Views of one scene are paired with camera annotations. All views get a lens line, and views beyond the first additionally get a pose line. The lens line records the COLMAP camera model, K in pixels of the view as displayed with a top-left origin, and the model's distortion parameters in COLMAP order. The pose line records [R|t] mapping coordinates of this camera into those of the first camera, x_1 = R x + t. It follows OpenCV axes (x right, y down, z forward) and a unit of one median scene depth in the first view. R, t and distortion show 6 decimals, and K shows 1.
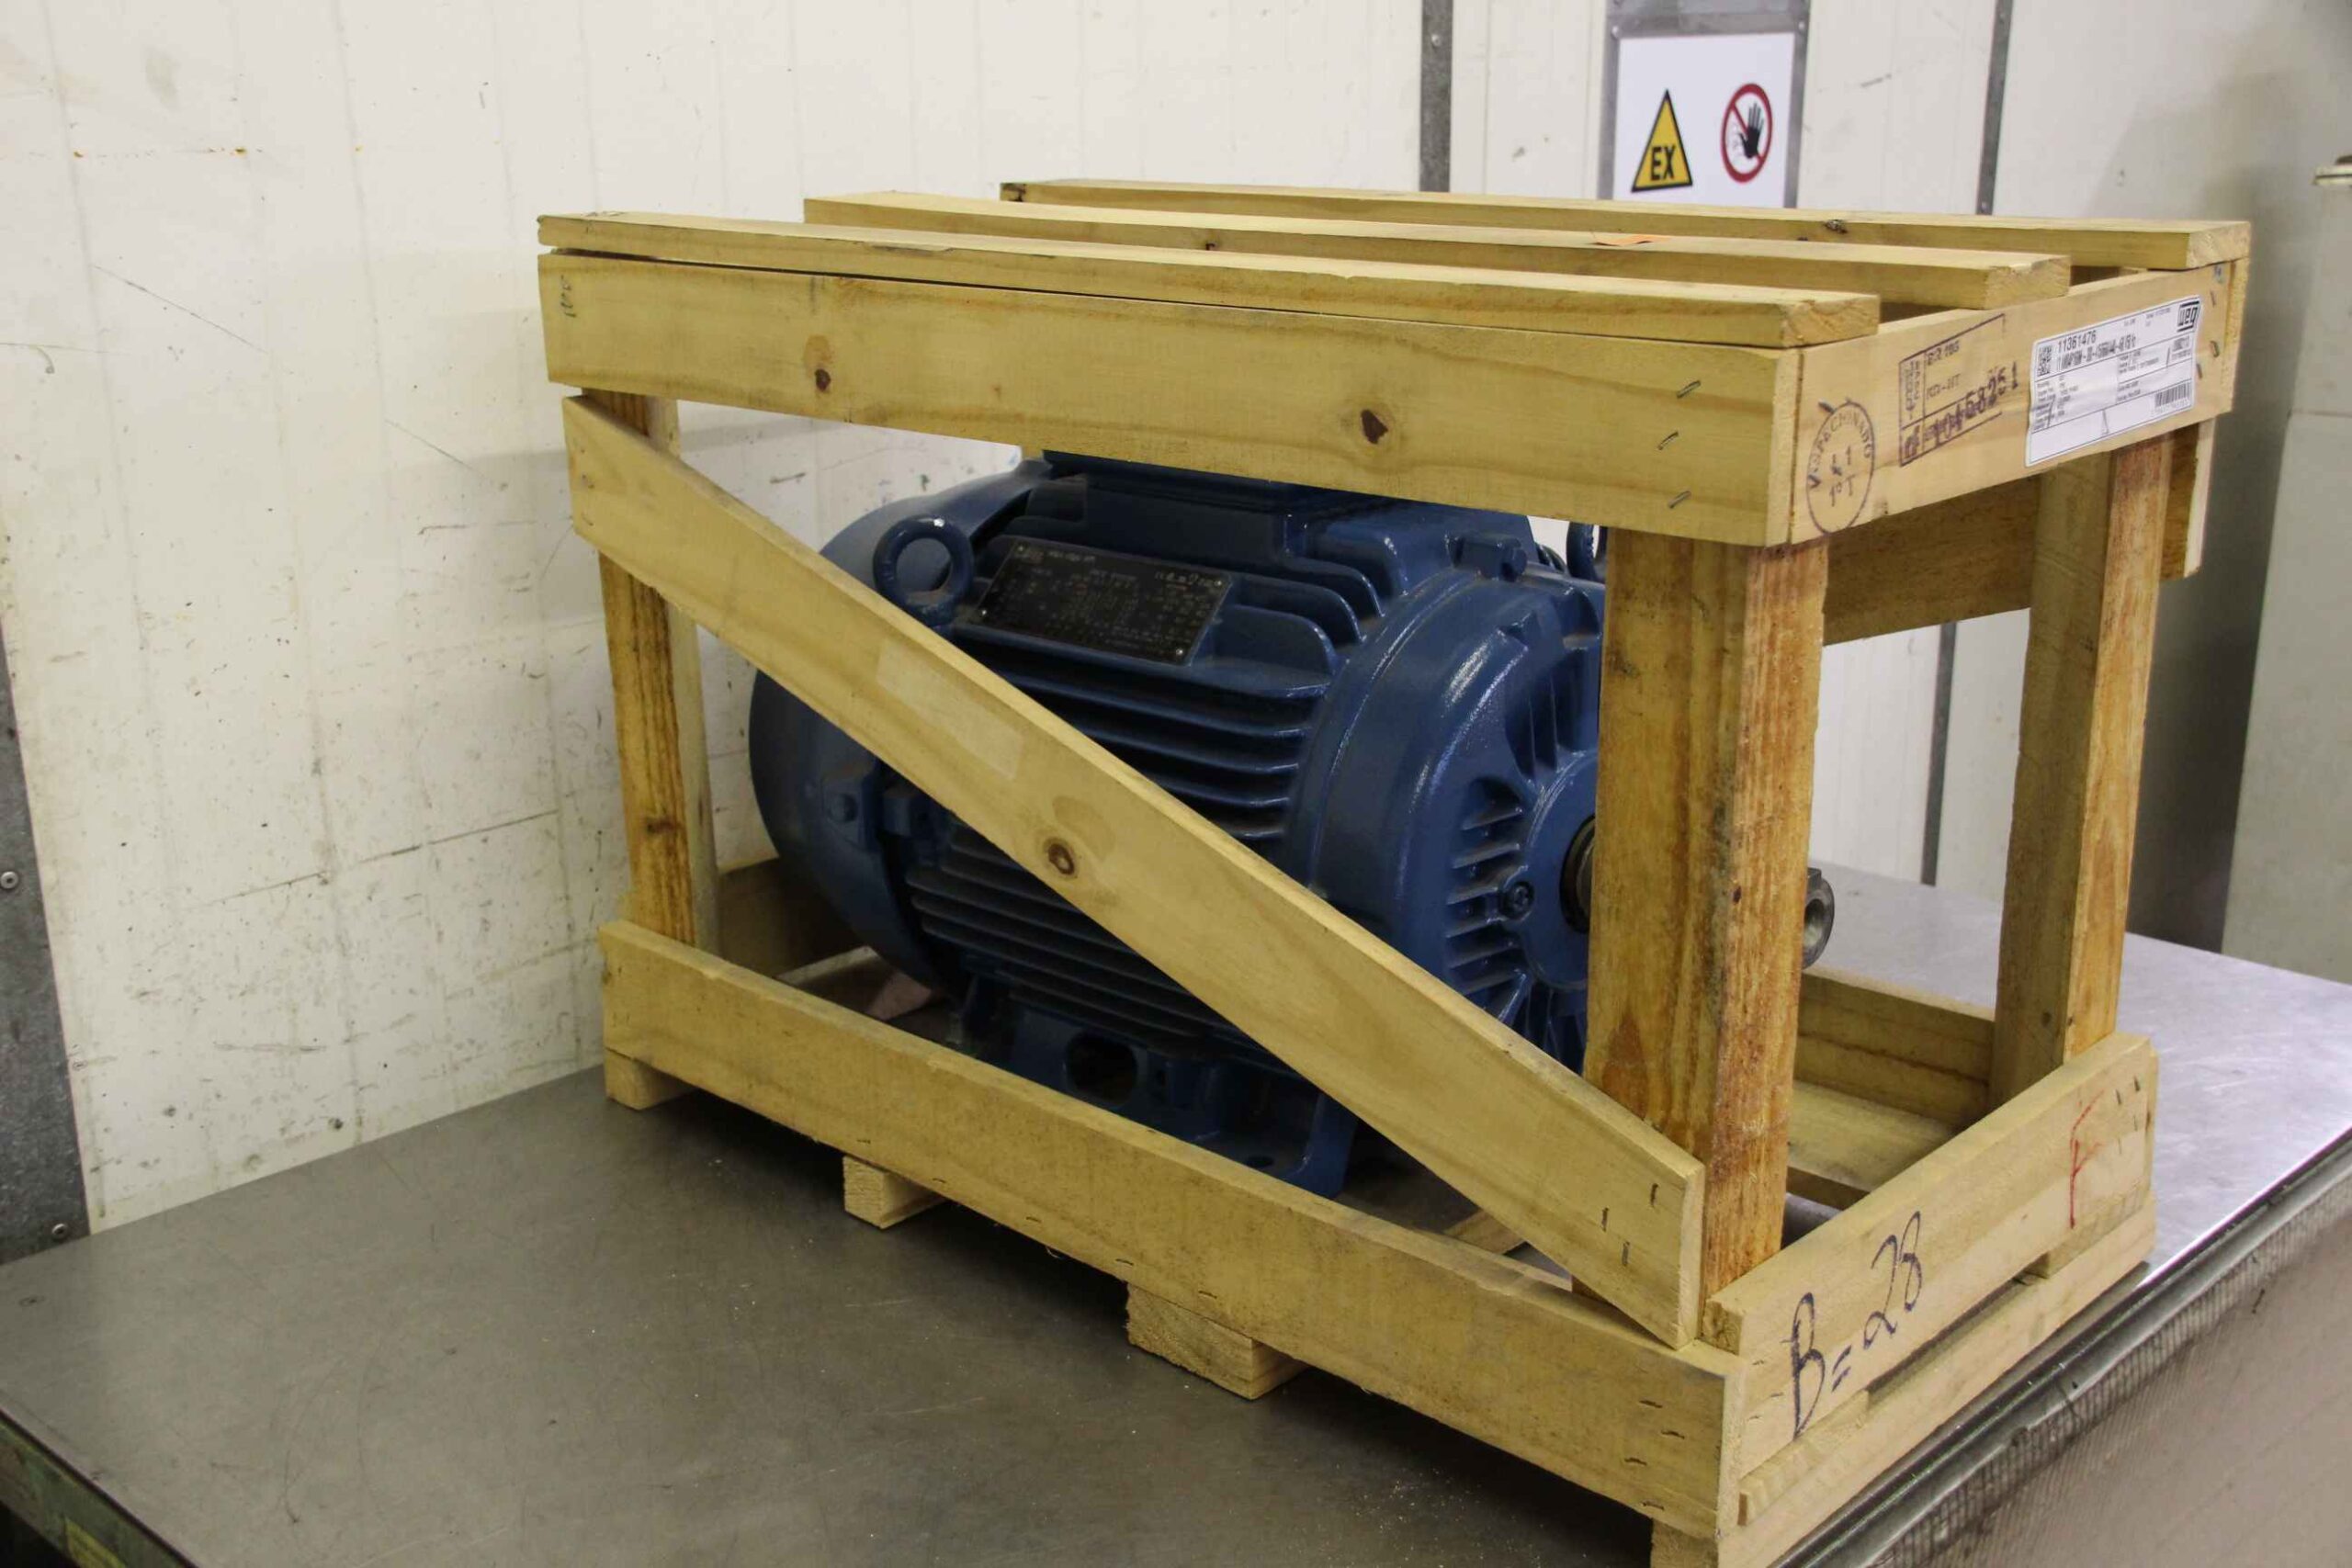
lens RADIAL K [[2579.4, 0, 1176.0], [0, 2579.4, 784.0], [0, 0, 1]] dist [-0.004128, 0.012568]
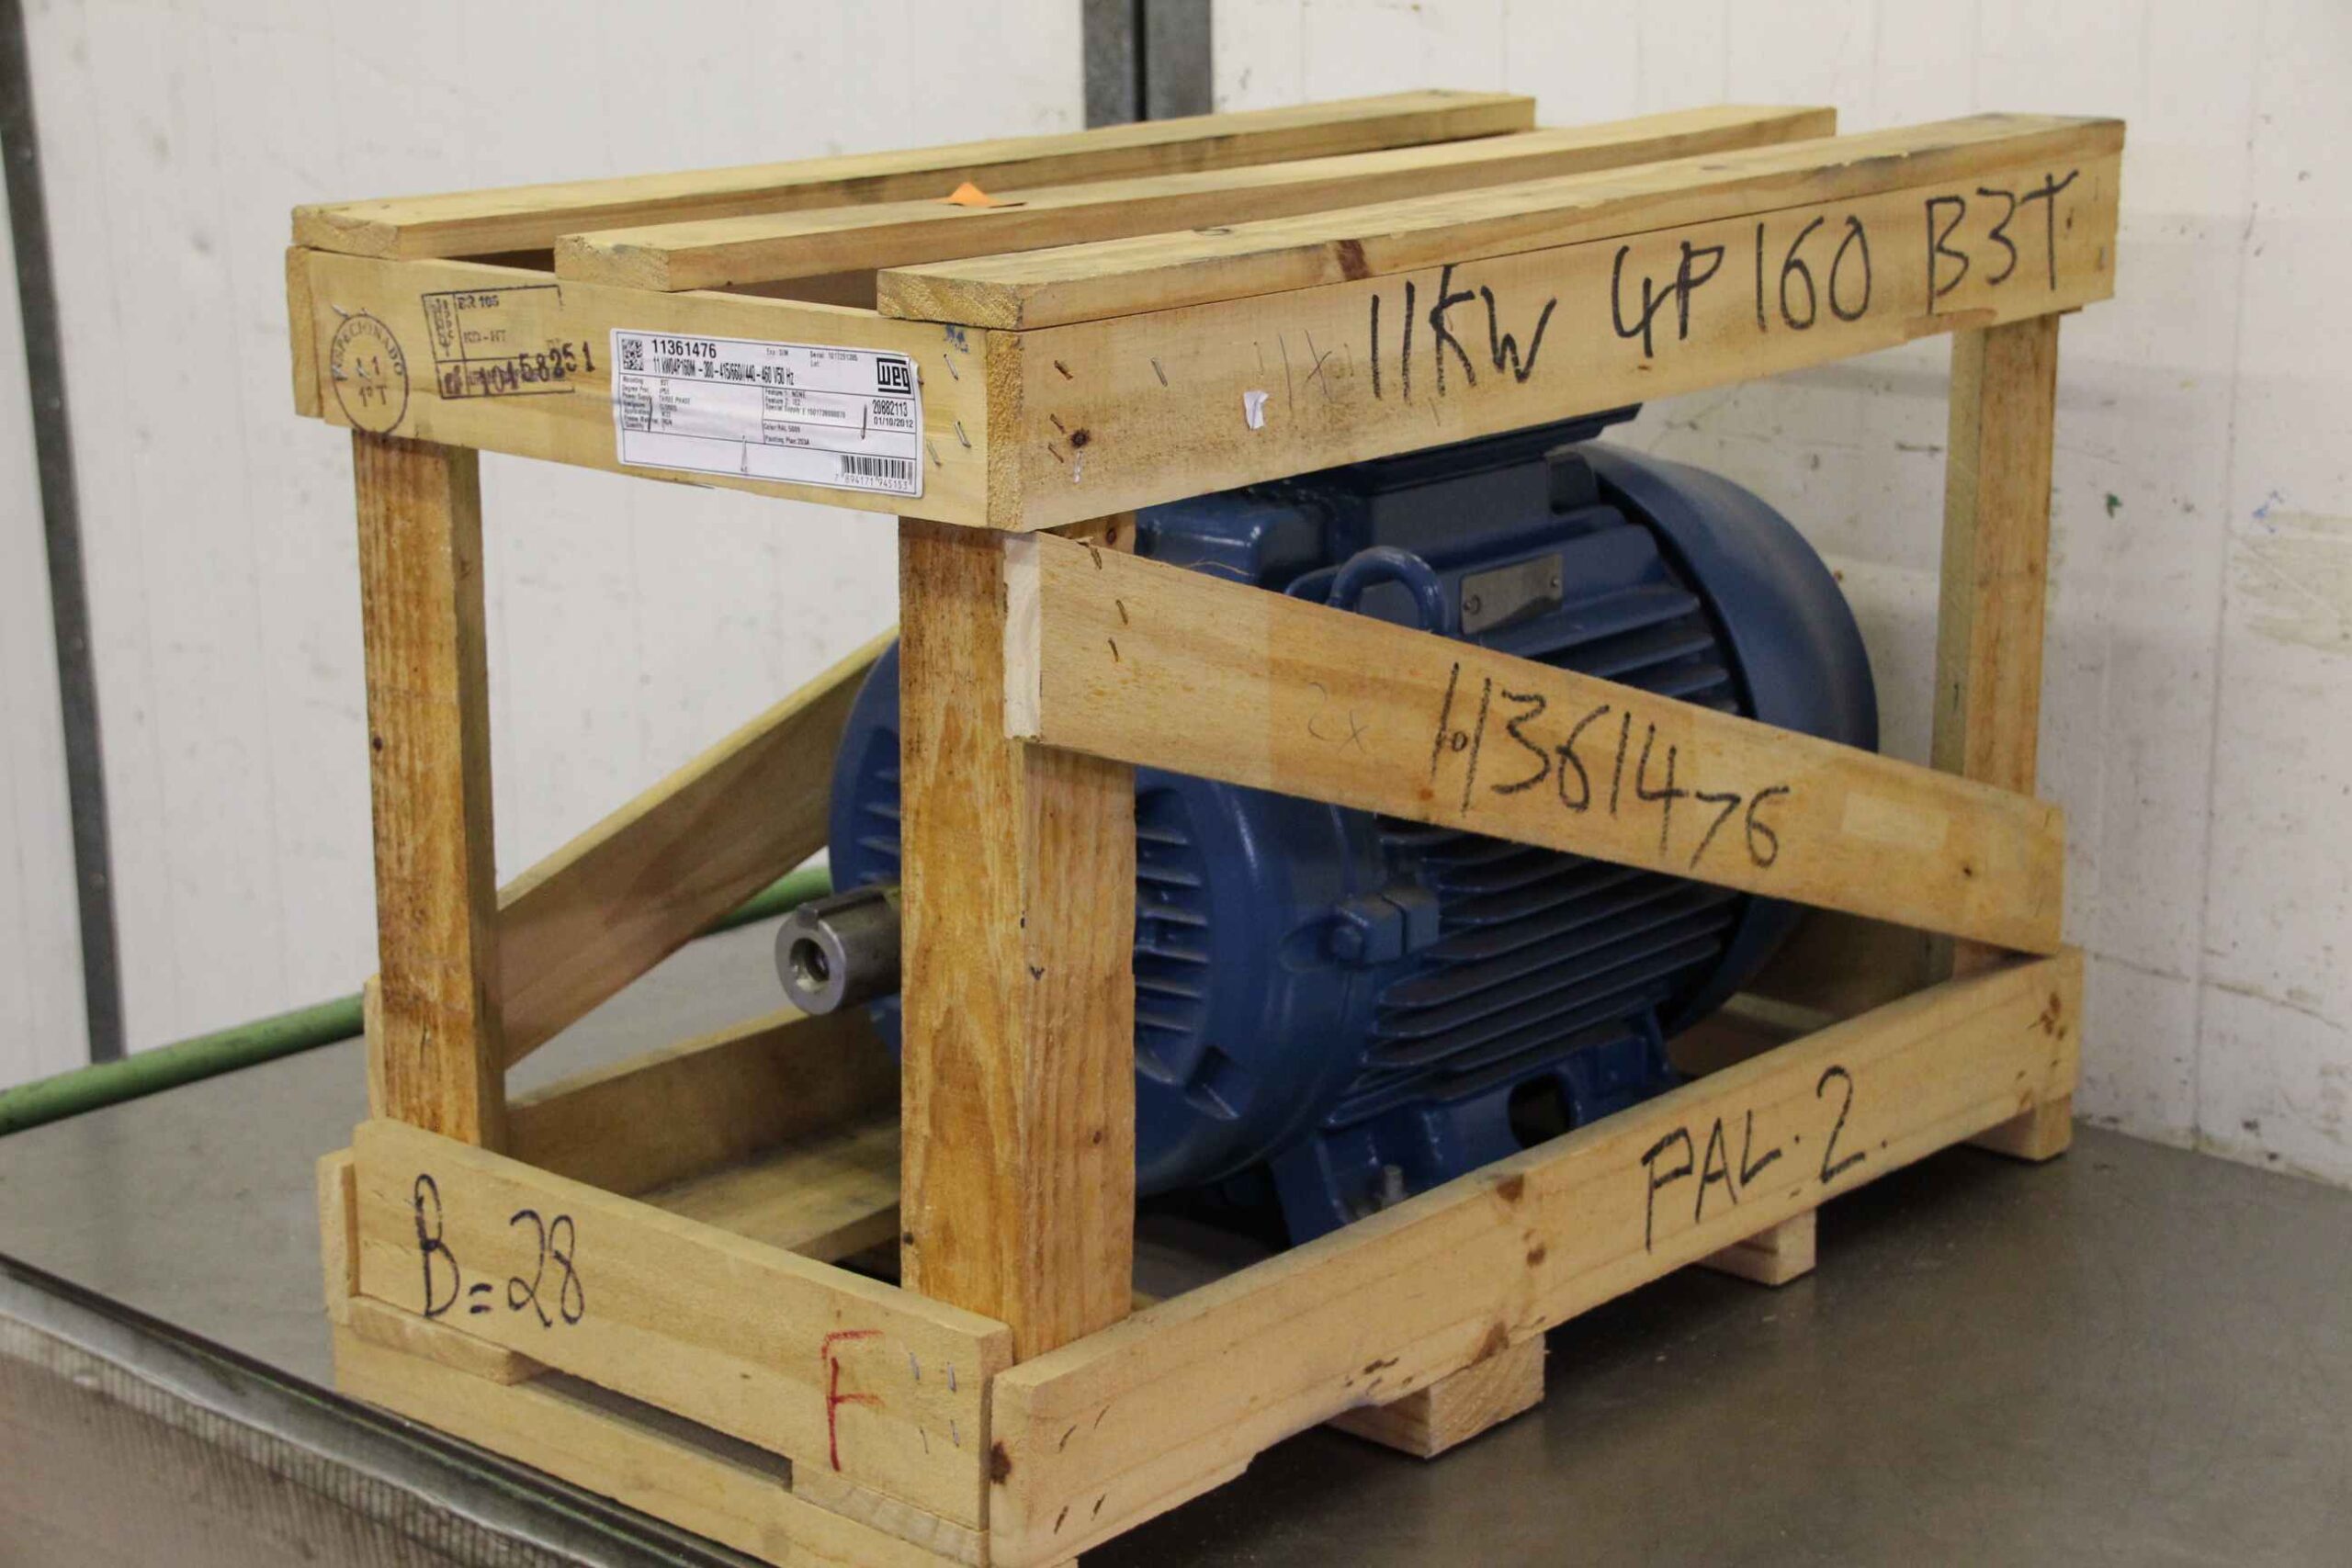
lens RADIAL K [[3764.3, 0, 1176.0], [0, 3764.3, 784.0], [0, 0, 1]] dist [0.240276, -0.003101]
pose [[0.031746, 0.264962, -0.963736, 1.755920], [-0.276051, 0.929041, 0.246330, -0.425395], [0.960619, 0.258220, 0.102637, 1.132833]]
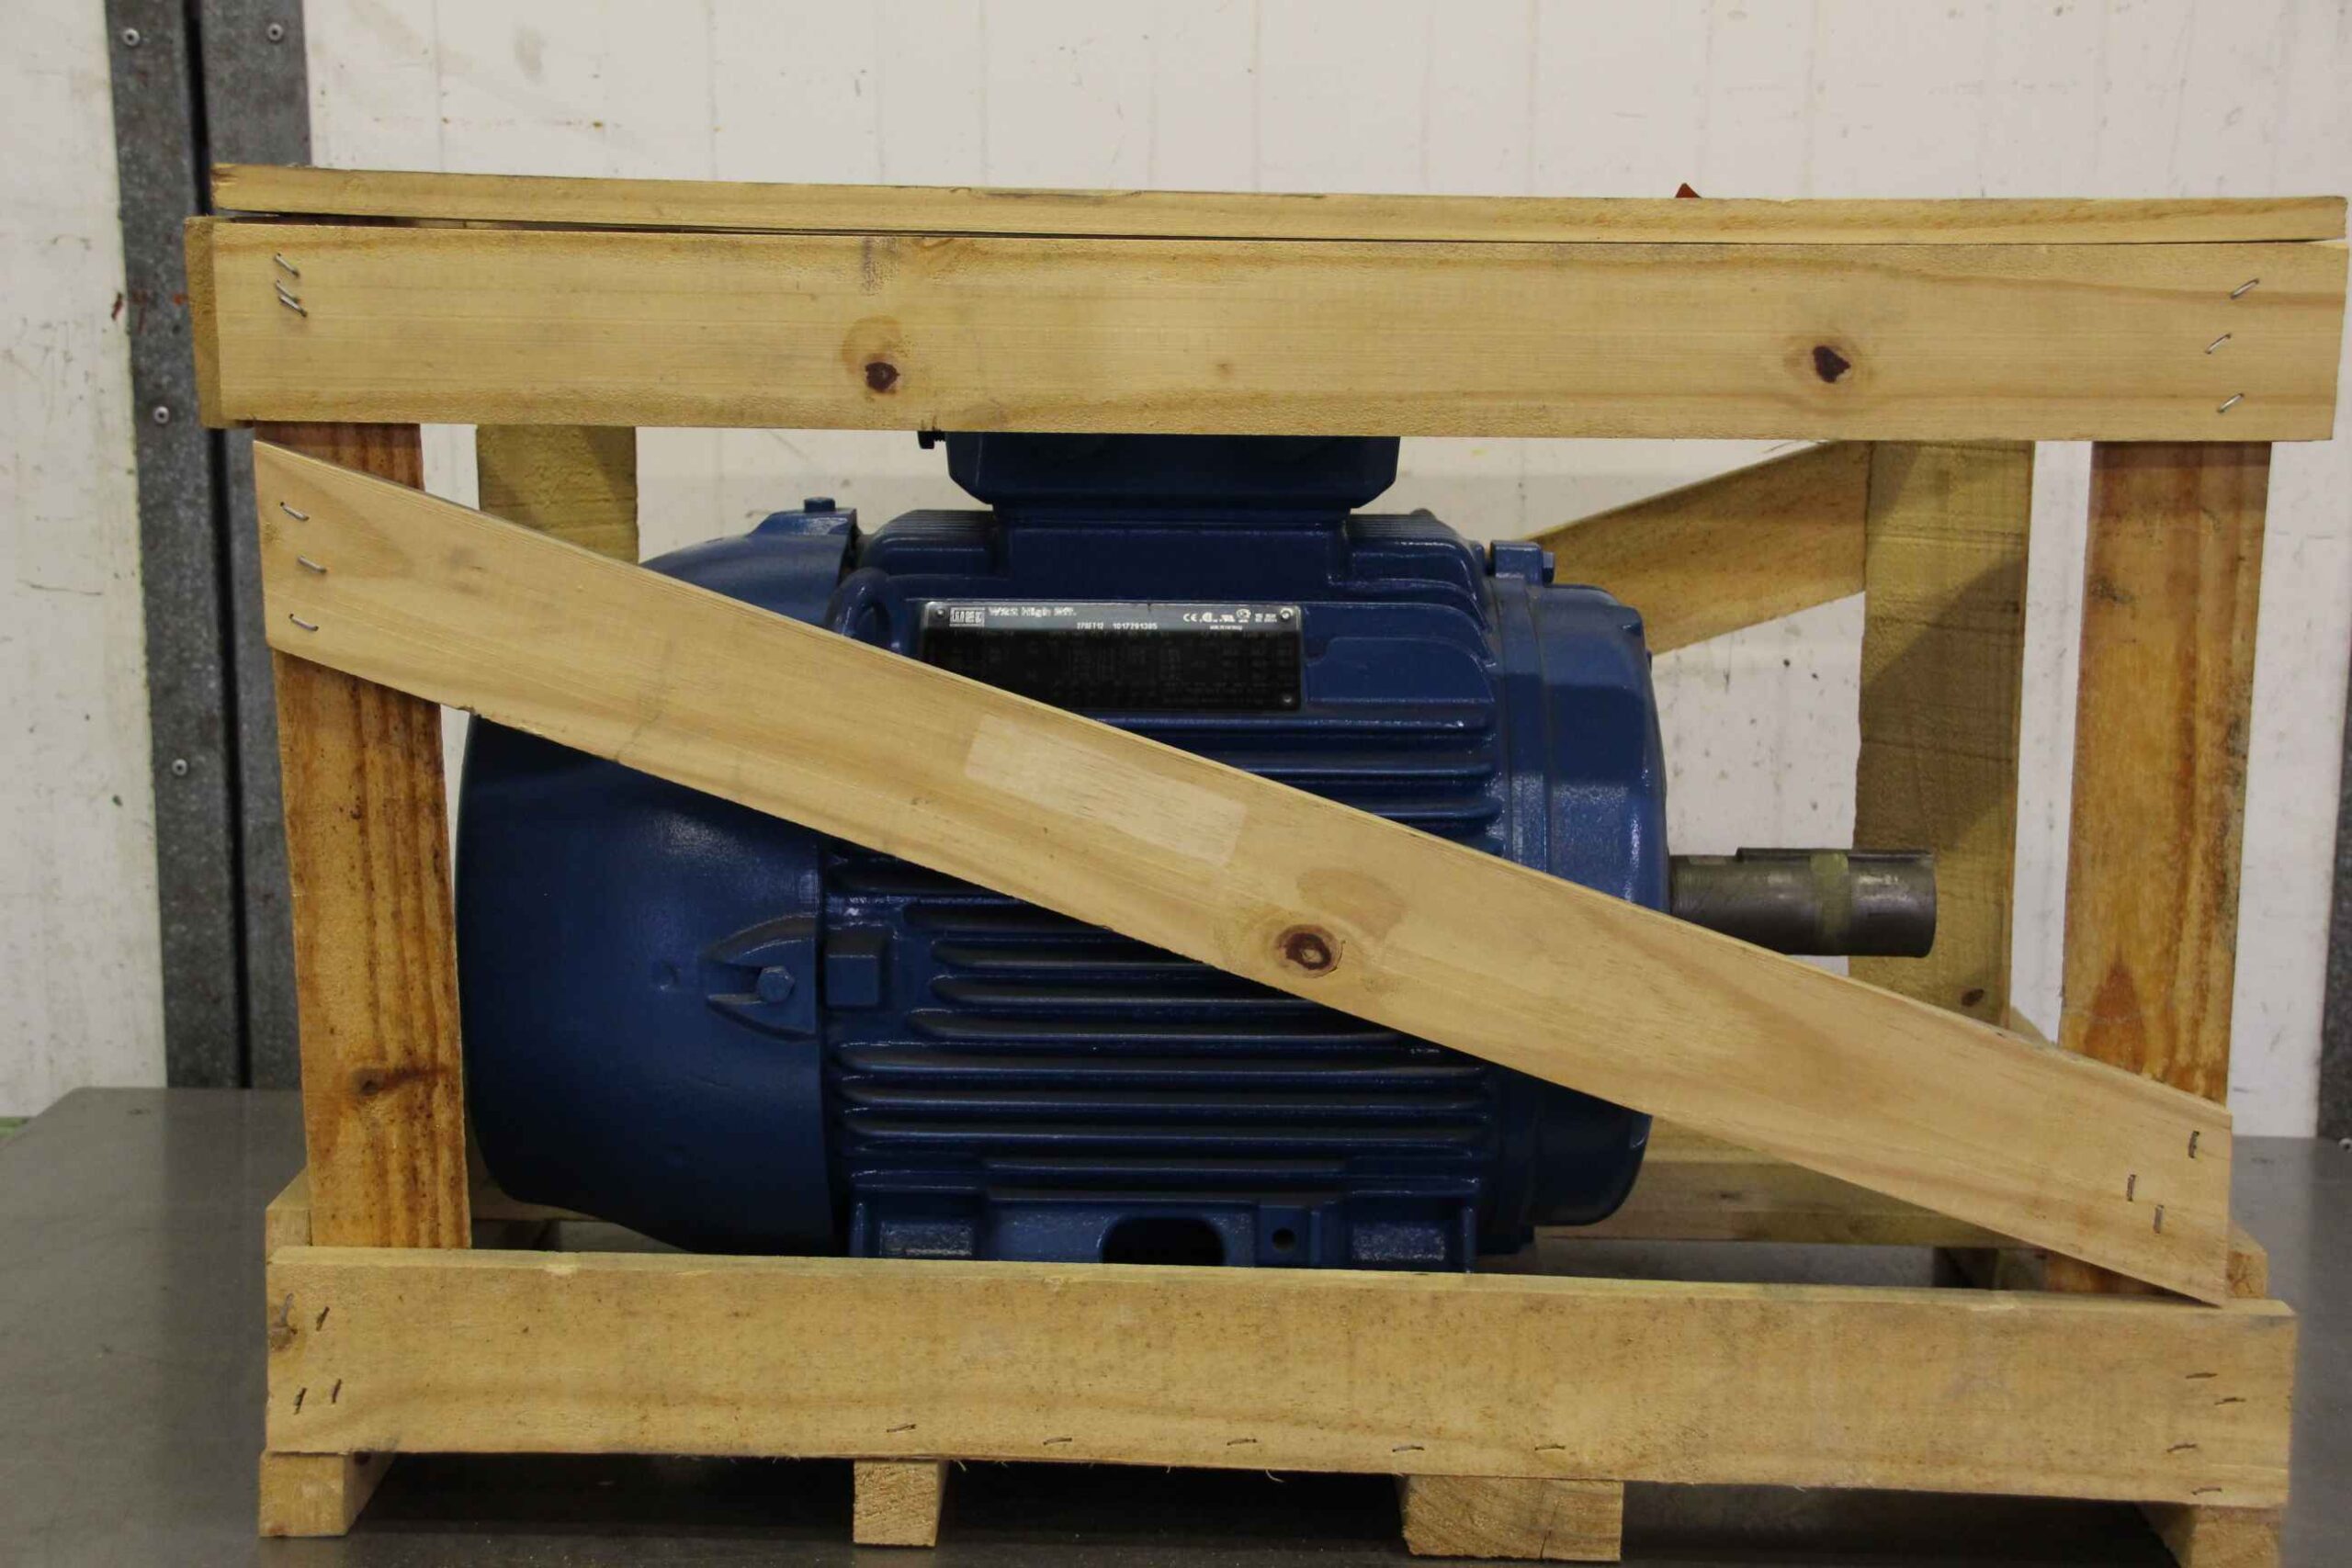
lens RADIAL K [[3221.3, 0, 1176.0], [0, 3221.3, 784.0], [0, 0, 1]] dist [0.017604, 0.790788]
pose [[0.732896, -0.094638, 0.673726, -0.883406], [0.169494, 0.984453, -0.046094, 0.020441], [-0.658890, 0.147975, 0.737542, 0.341068]]
